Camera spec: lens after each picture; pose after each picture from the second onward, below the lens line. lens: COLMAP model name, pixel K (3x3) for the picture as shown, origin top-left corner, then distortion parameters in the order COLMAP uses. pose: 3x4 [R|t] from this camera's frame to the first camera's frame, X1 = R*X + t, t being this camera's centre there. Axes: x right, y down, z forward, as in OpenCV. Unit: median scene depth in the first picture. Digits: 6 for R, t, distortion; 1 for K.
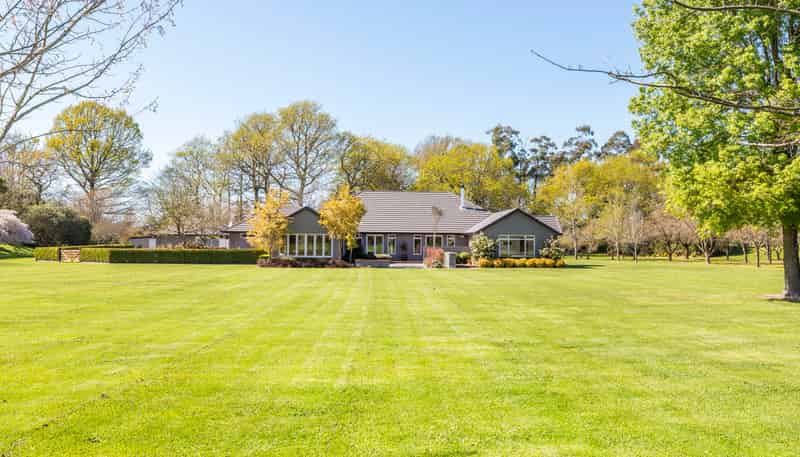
lens RADIAL K [[872.4, 0, 400.0], [0, 872.4, 227.8], [0, 0, 1]] dist [-0.003825, 0.000000]
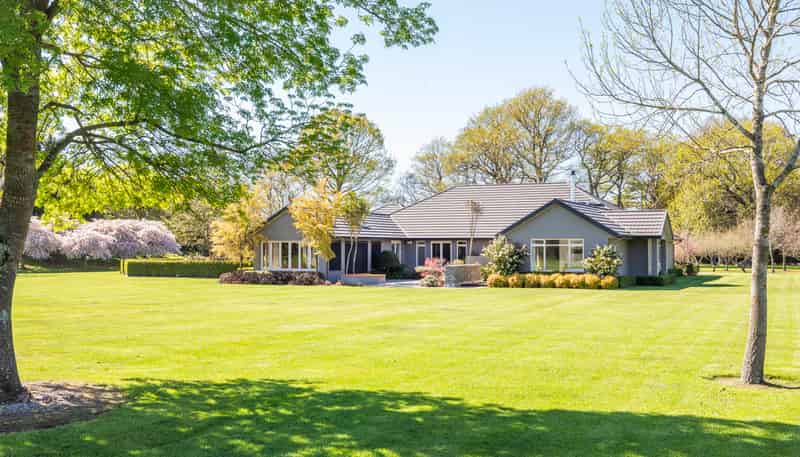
lens RADIAL K [[872.4, 0, 400.2], [0, 872.4, 229.5], [0, 0, 1]] dist [-0.003825, 0.000000]
pose [[0.880940, -0.018854, -0.472853, 0.350633], [0.013493, 0.999800, -0.014728, 0.009558], [0.473036, 0.006594, 0.881018, 0.358982]]
